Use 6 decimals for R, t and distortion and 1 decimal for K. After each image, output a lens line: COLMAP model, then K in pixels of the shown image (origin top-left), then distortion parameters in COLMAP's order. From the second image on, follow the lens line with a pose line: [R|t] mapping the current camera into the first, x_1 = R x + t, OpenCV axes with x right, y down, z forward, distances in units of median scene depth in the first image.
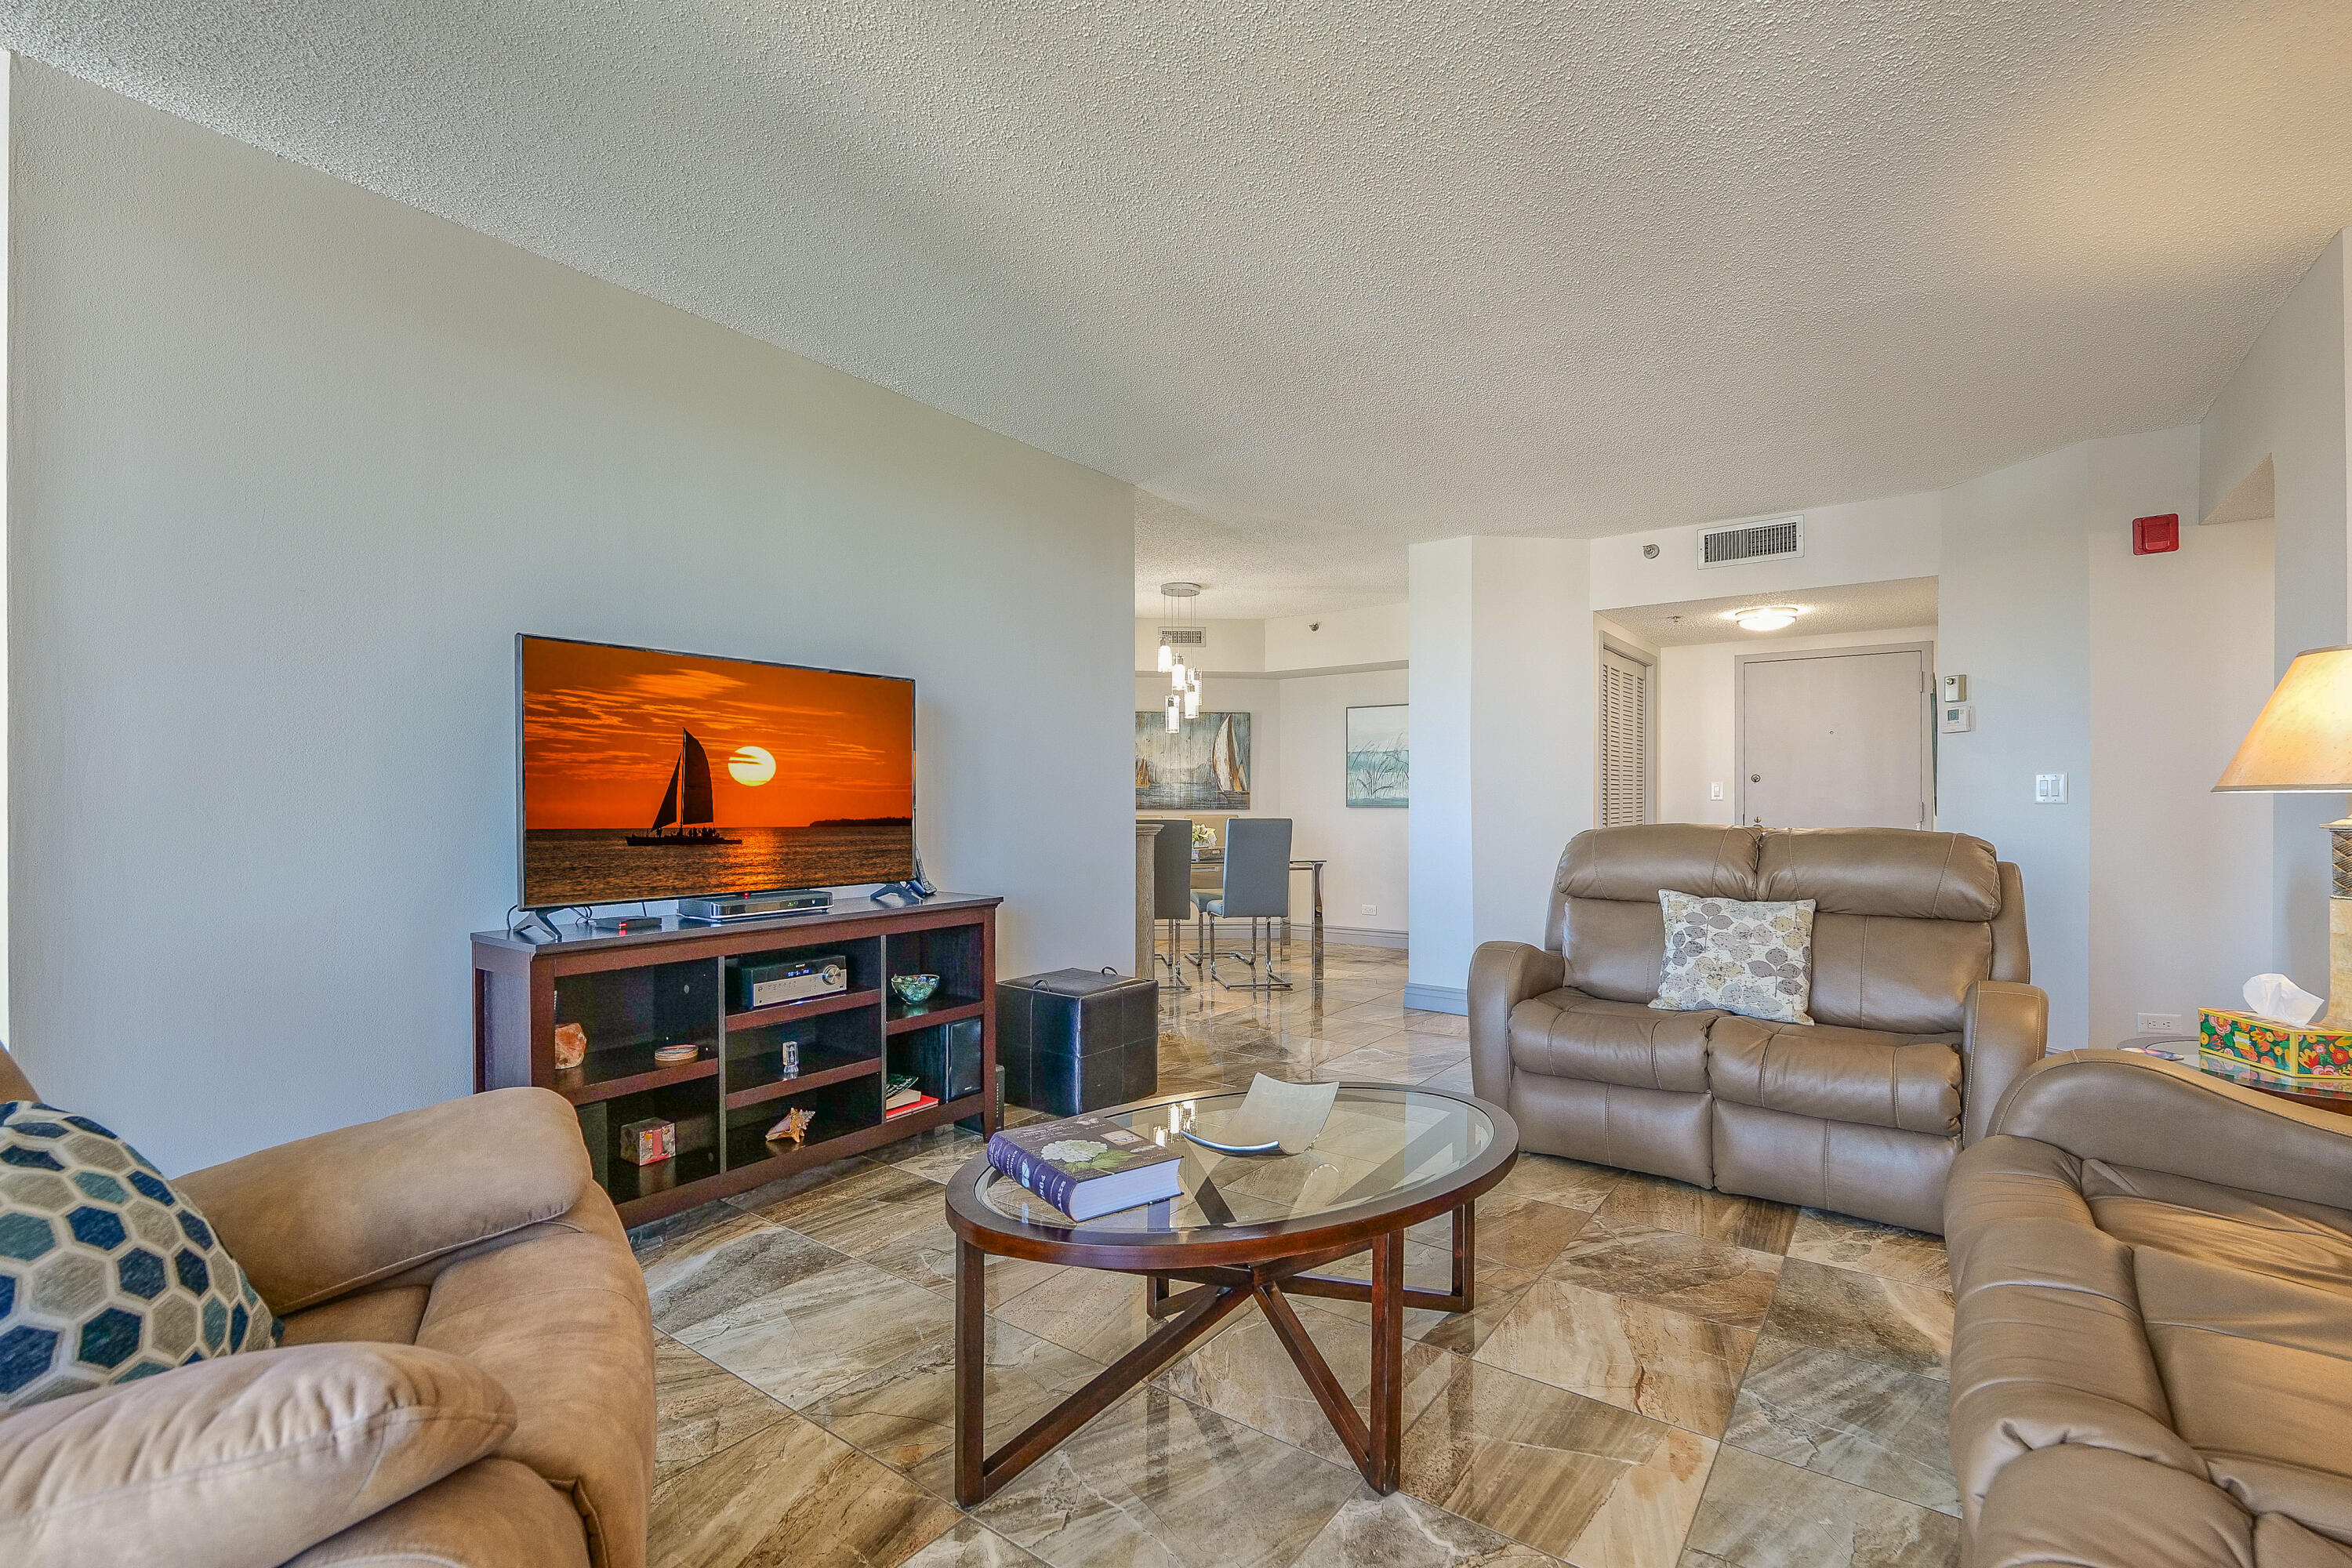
lens RADIAL K [[1011.5, 0, 1201.3], [0, 1011.5, 807.4], [0, 0, 1]] dist [-0.015248, 0.001915]
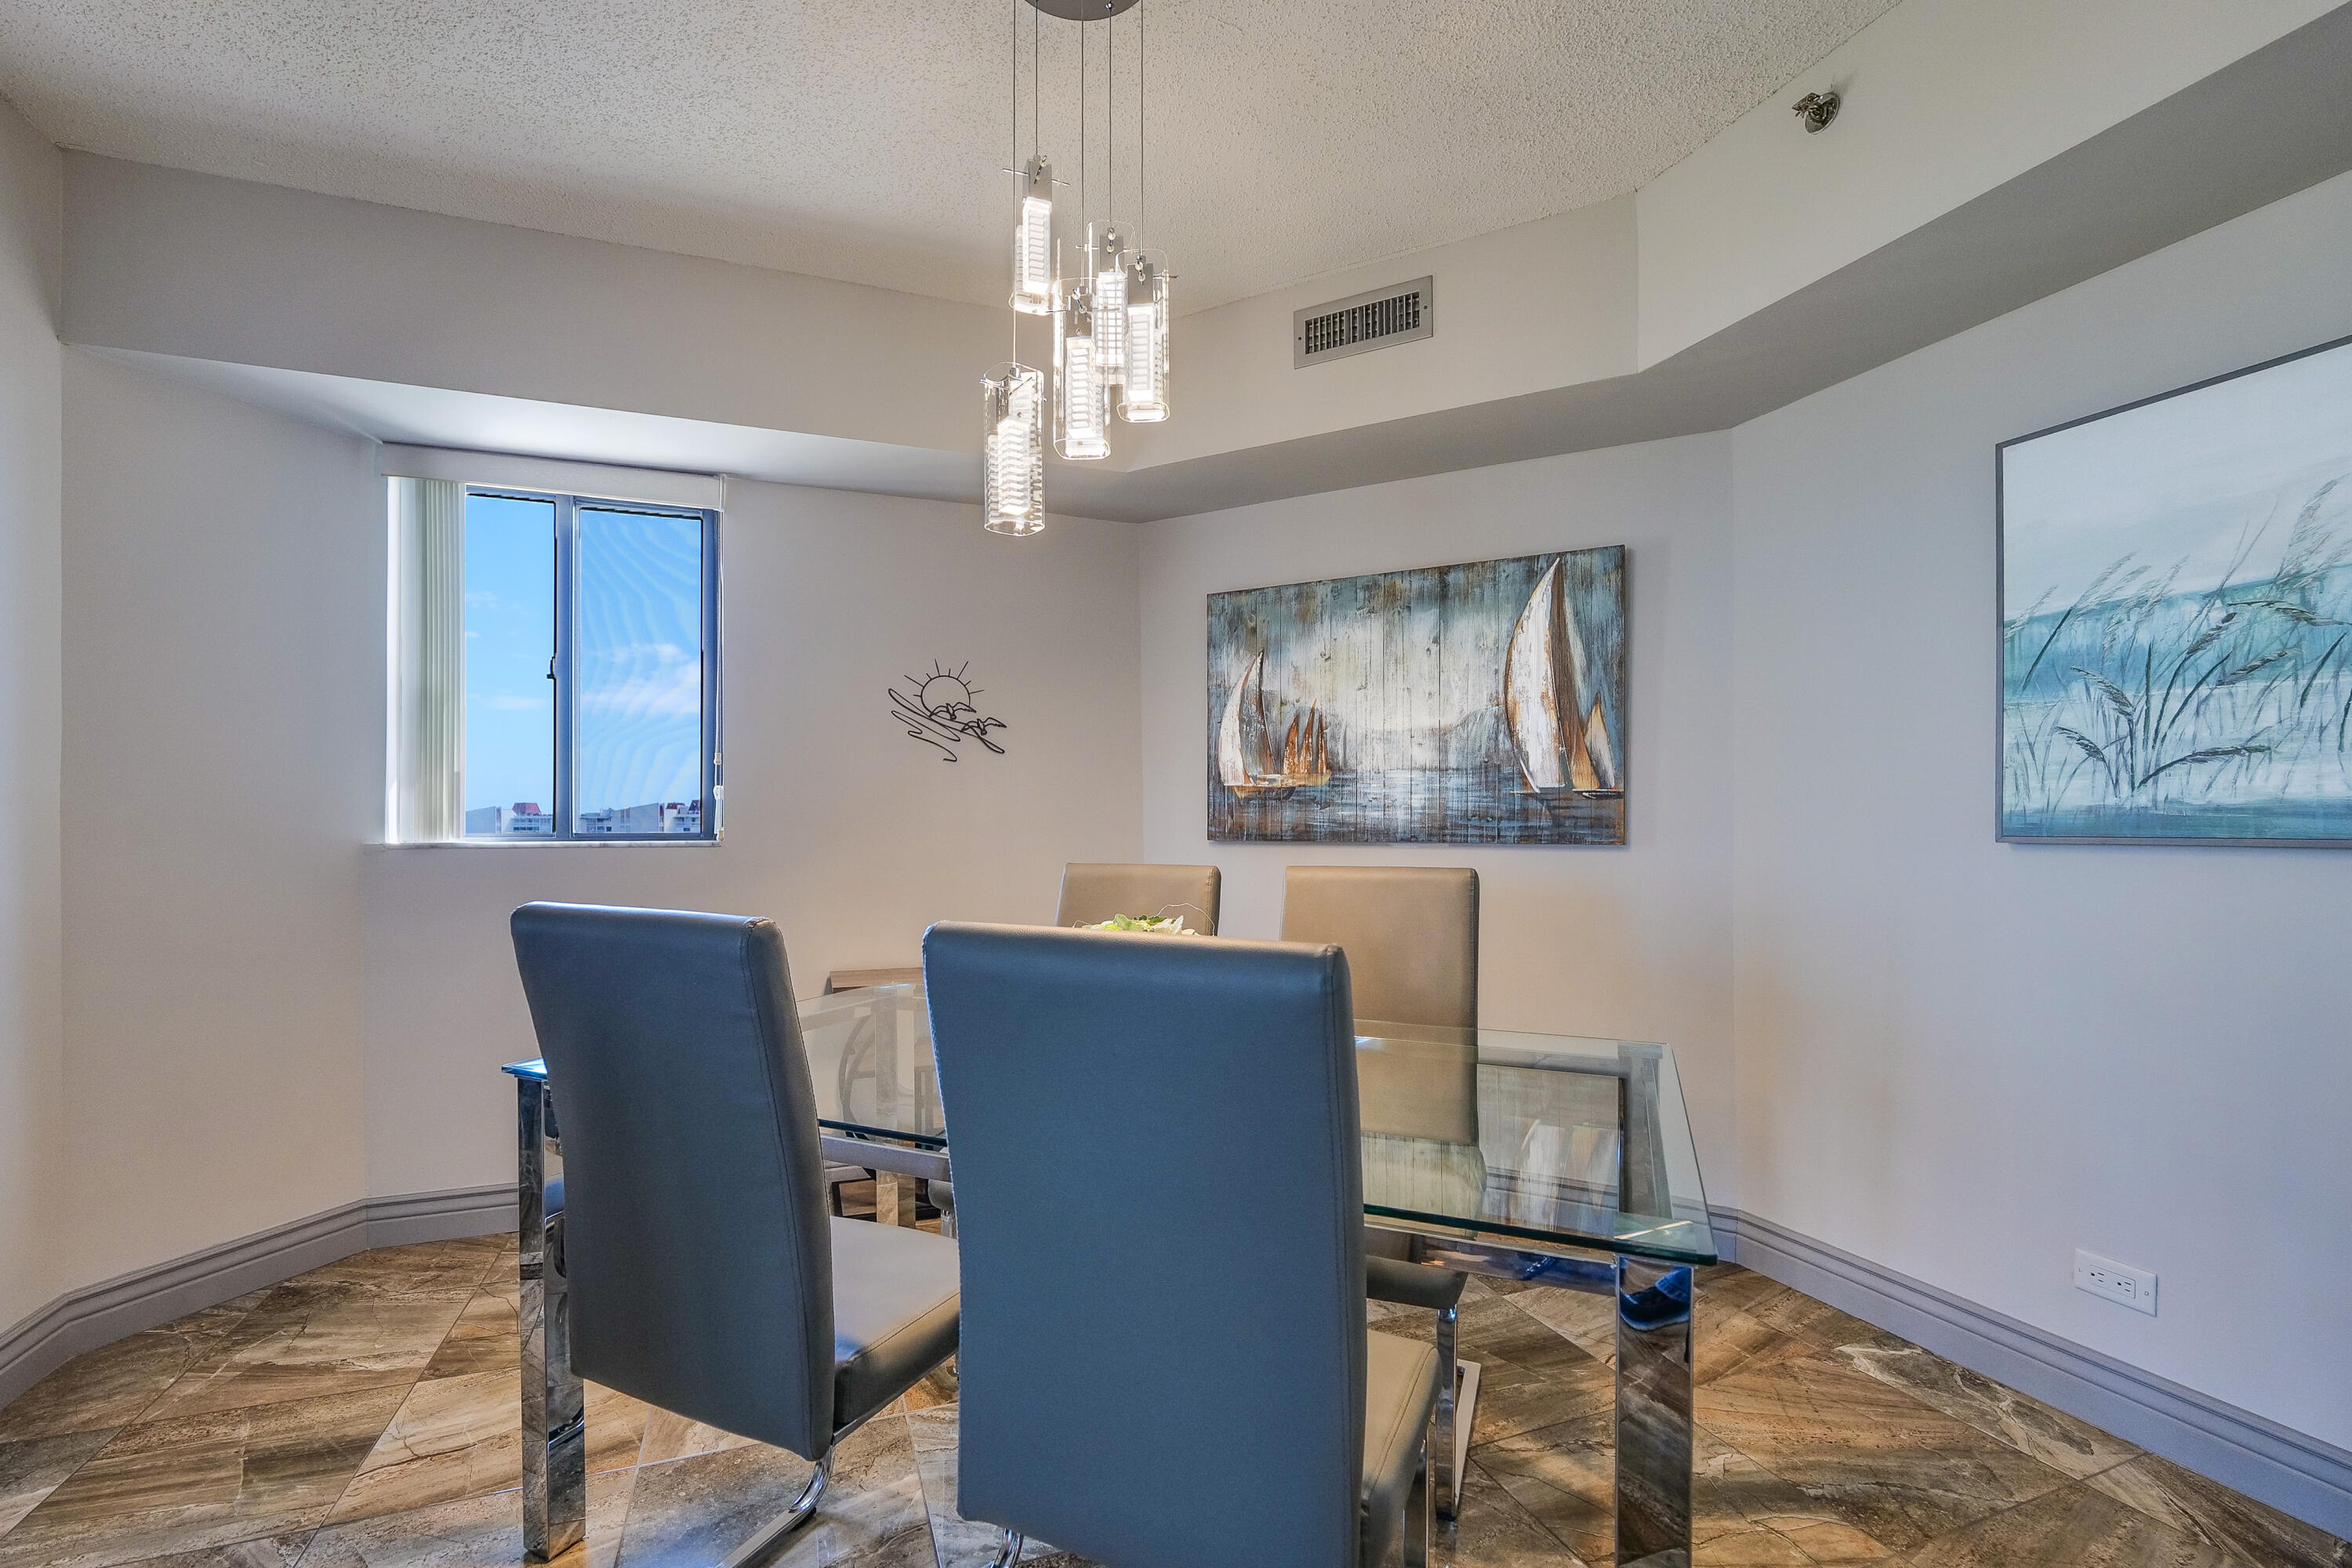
lens RADIAL K [[1011.5, 0, 1172.9], [0, 1011.5, 825.1], [0, 0, 1]] dist [-0.015248, 0.001915]
pose [[0.828568, 0.001066, -0.559887, 0.109101], [-0.003736, 0.999986, -0.003625, -0.002757], [0.559876, 0.005096, 0.828561, 0.656946]]
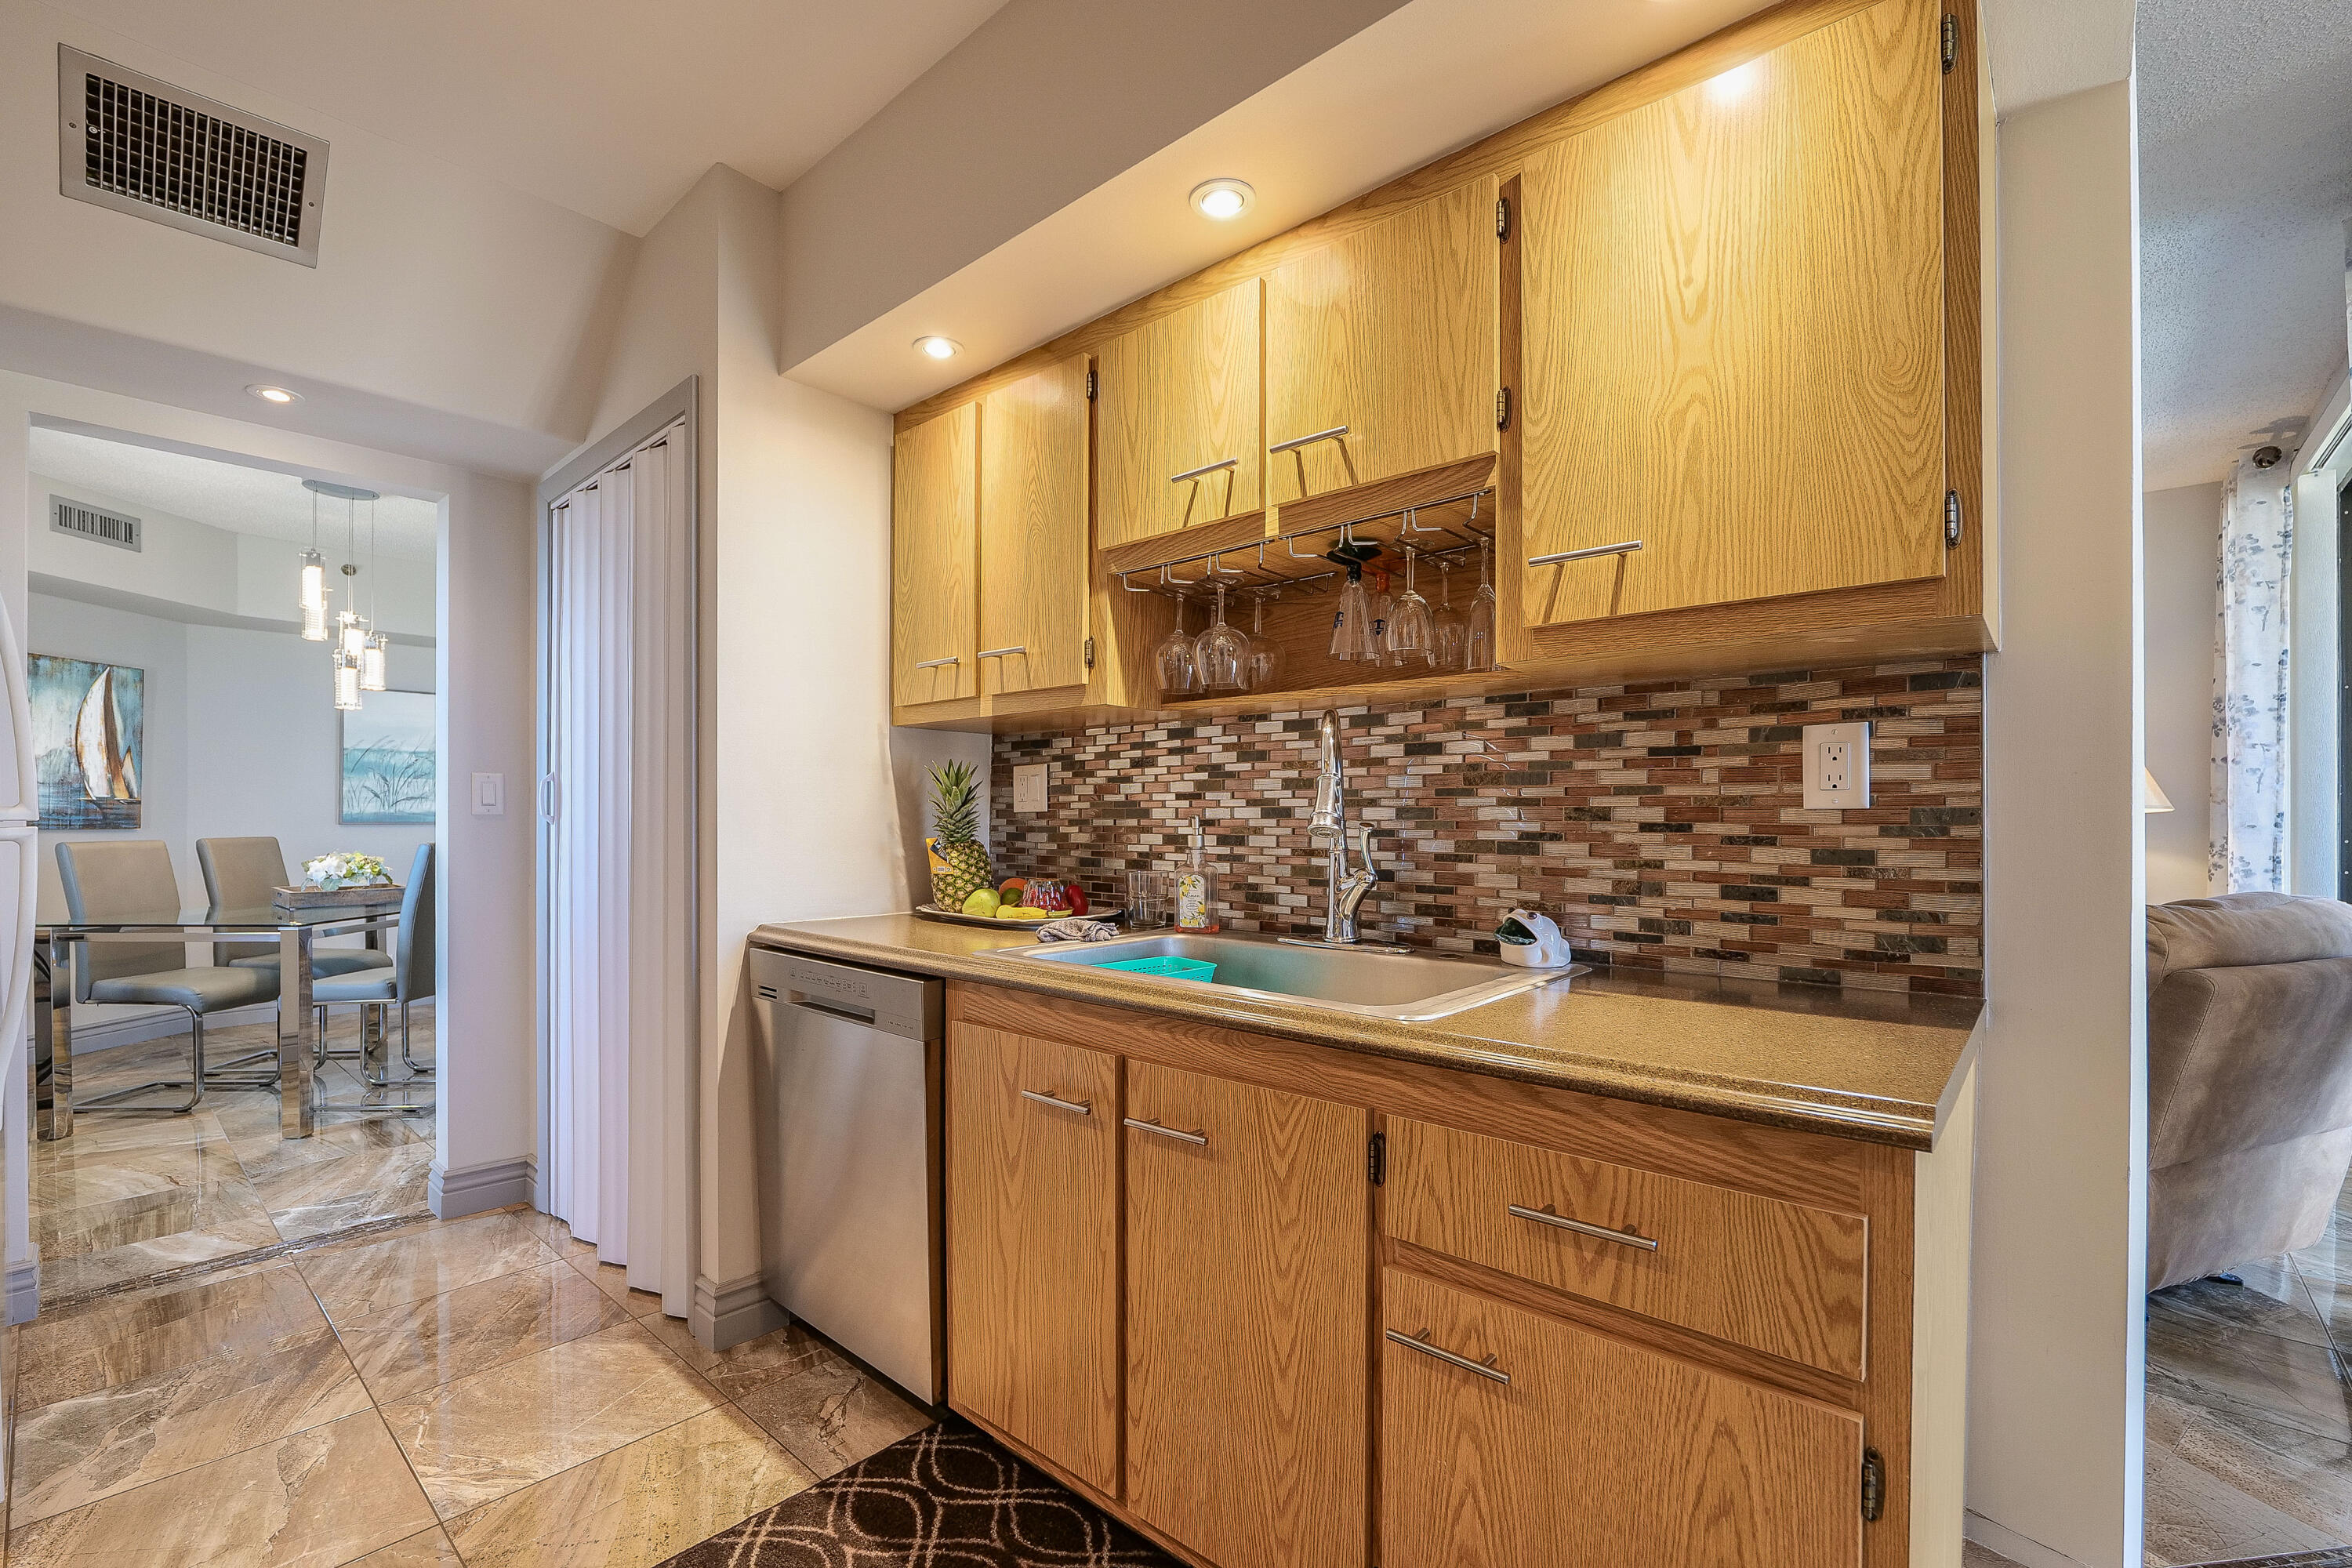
lens RADIAL K [[1011.5, 0, 1192.0], [0, 1011.5, 809.4], [0, 0, 1]] dist [-0.015248, 0.001915]
pose [[0.115623, 0.009847, 0.993244, -0.474242], [0.002777, 0.999944, -0.010237, -0.001944], [-0.993289, 0.003942, 0.115589, 0.309246]]
